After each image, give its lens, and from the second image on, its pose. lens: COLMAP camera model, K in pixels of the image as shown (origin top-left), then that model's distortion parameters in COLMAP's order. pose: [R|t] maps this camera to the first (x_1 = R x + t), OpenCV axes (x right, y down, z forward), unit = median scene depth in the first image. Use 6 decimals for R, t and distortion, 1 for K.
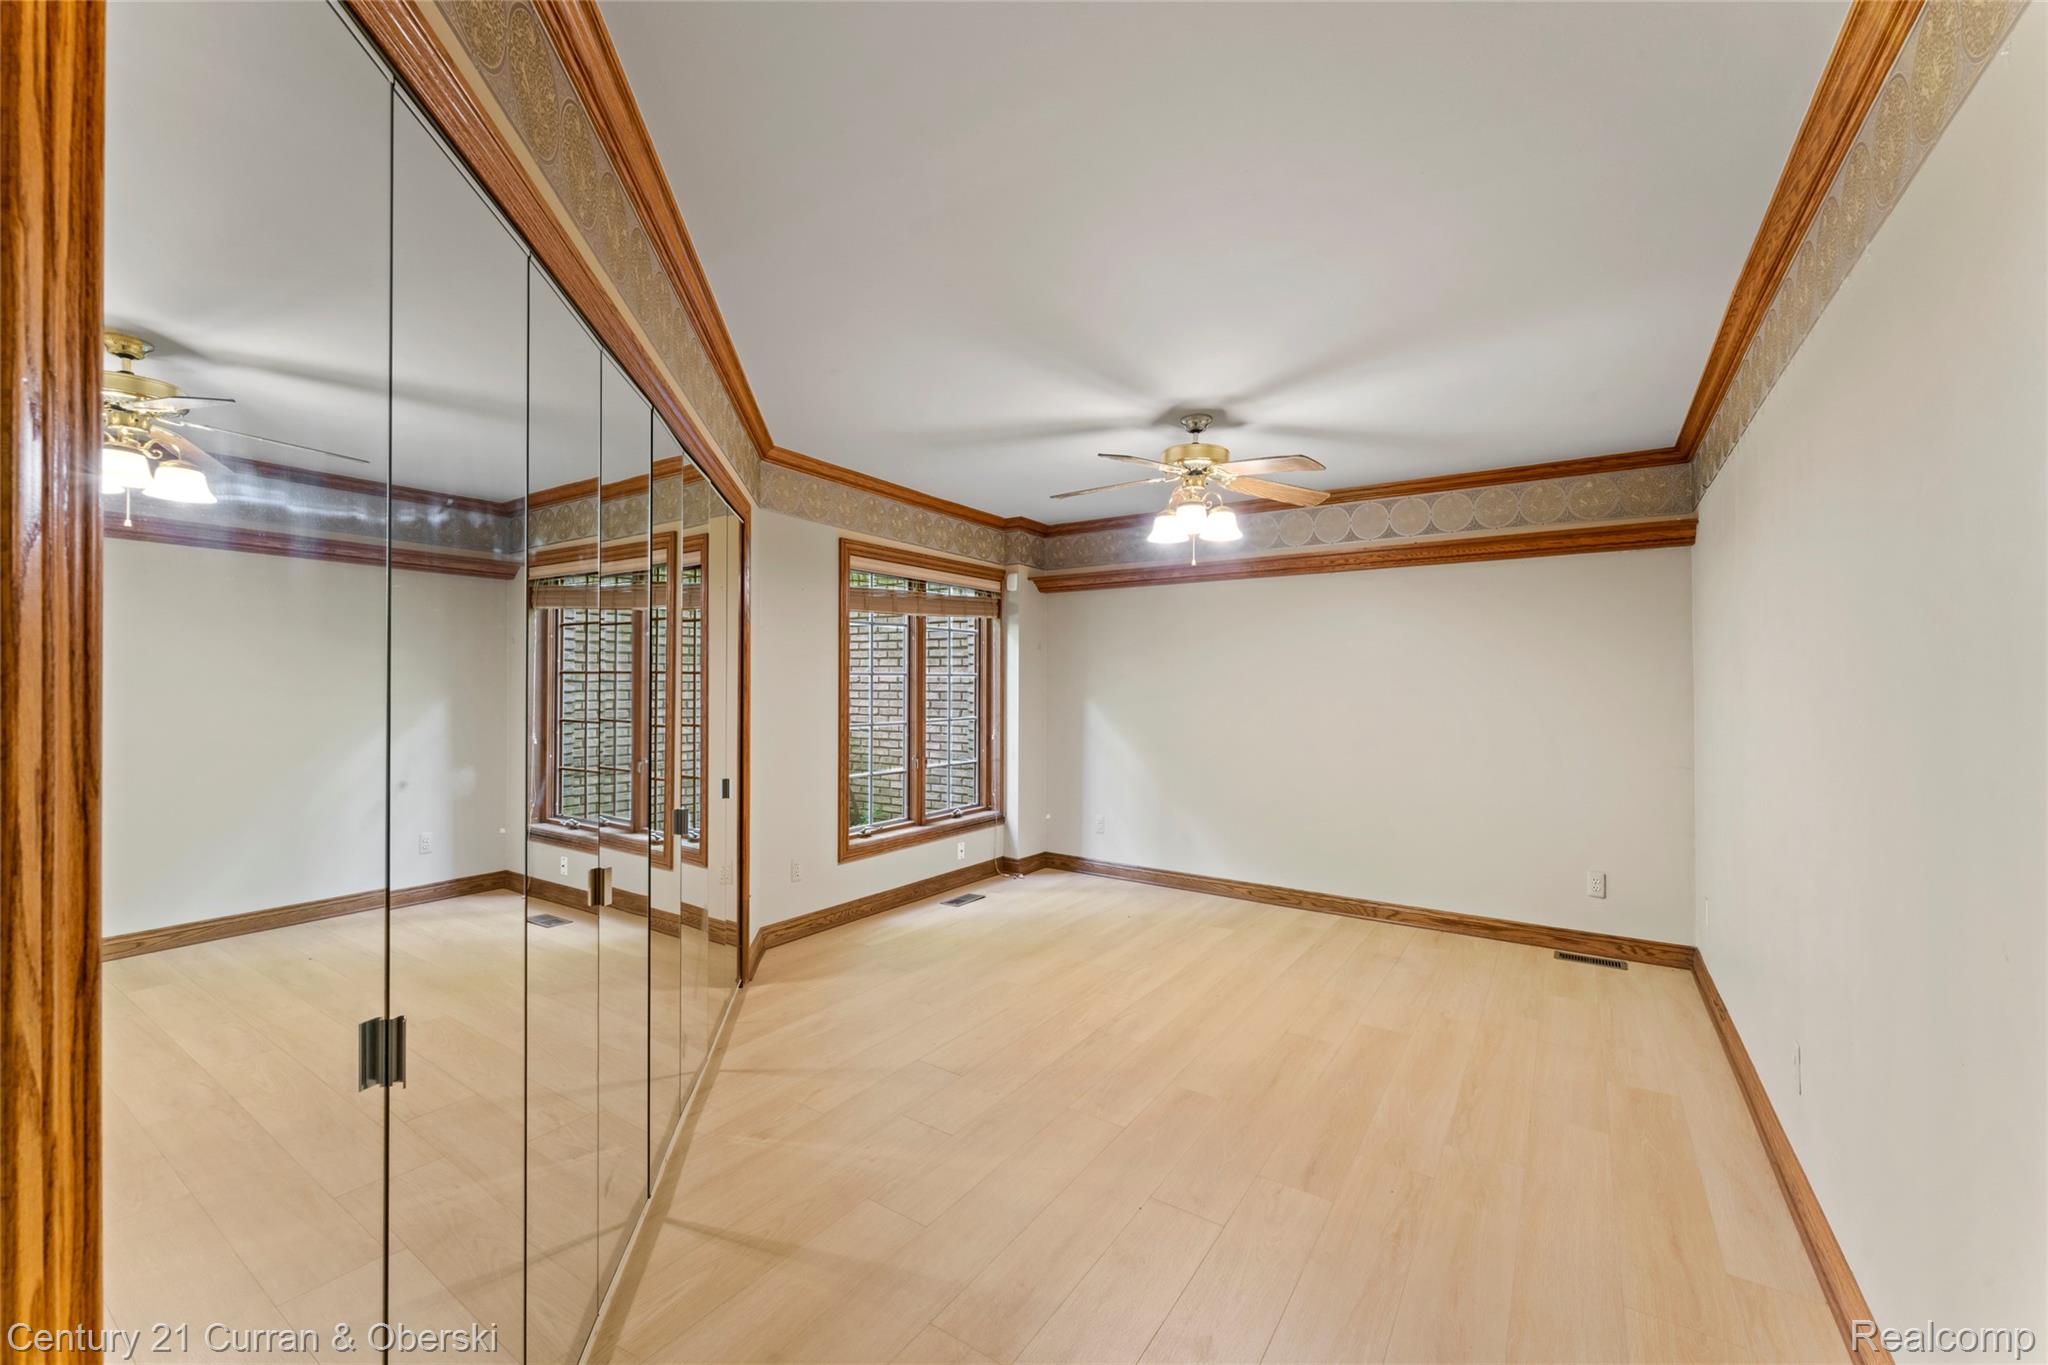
lens RADIAL K [[825.5, 0, 1019.6], [0, 825.5, 683.2], [0, 0, 1]] dist [0.002080, 0.000424]
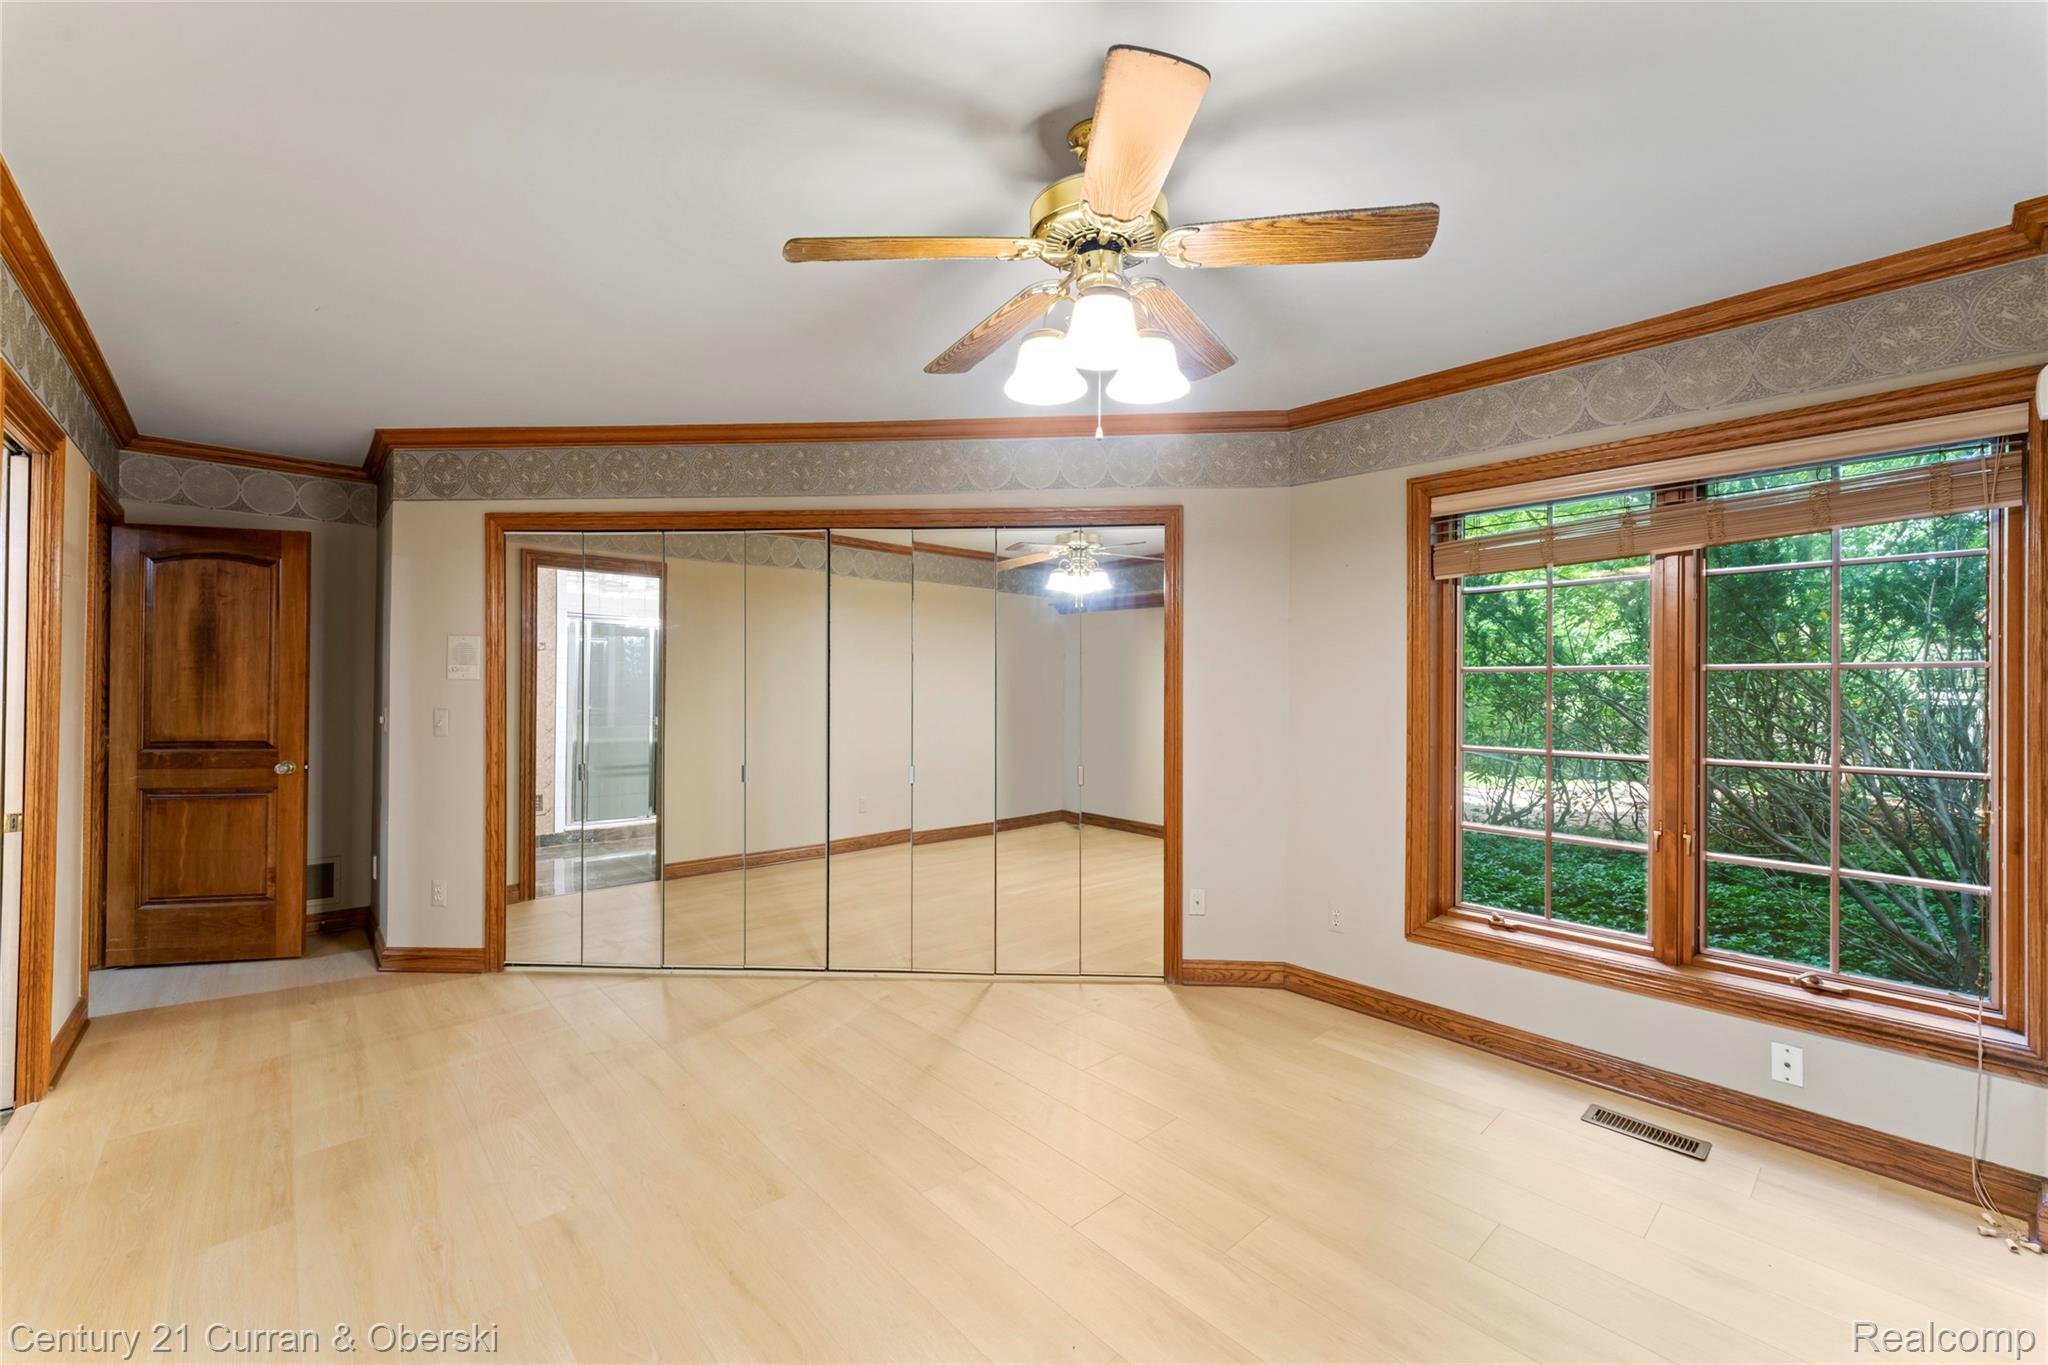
lens RADIAL K [[825.5, 0, 1019.6], [0, 825.5, 683.2], [0, 0, 1]] dist [0.002080, 0.000424]
pose [[-0.250322, -0.006400, -0.968142, 0.571372], [-0.004039, 0.999976, -0.005566, 0.003972], [0.968154, 0.002517, -0.250342, 0.884064]]
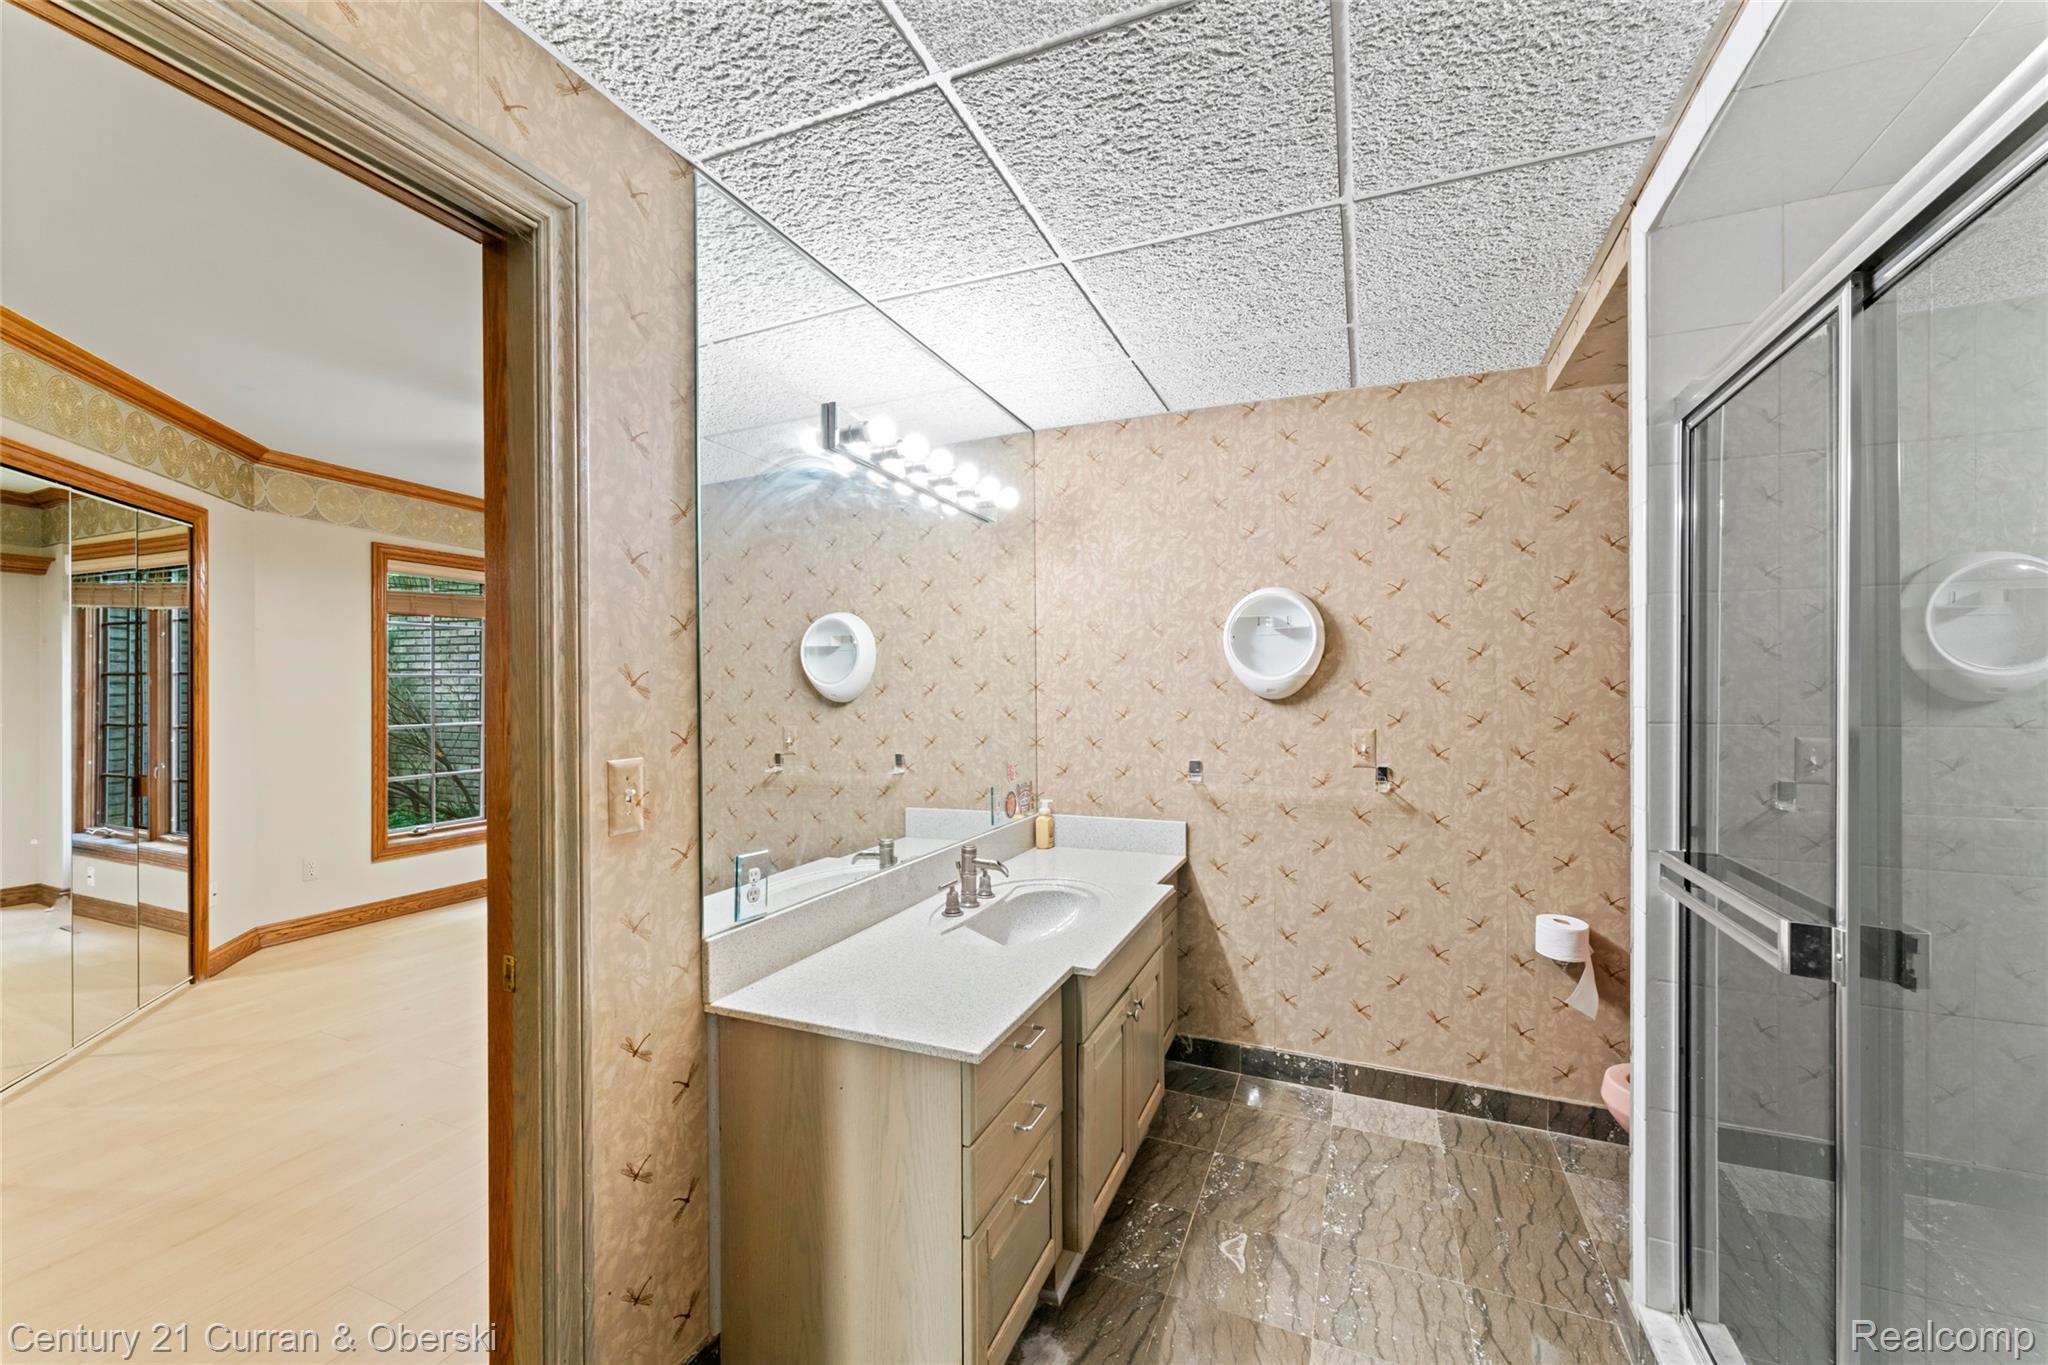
lens RADIAL K [[830.0, 0, 1000.1], [0, 830.0, 699.2], [0, 0, 1]] dist [0.002032, 0.000453]
pose [[0.985597, 0.000259, 0.169109, 0.383373], [-0.002060, 0.999943, 0.010475, 0.005159], [-0.169097, -0.010673, 0.985542, -0.144799]]
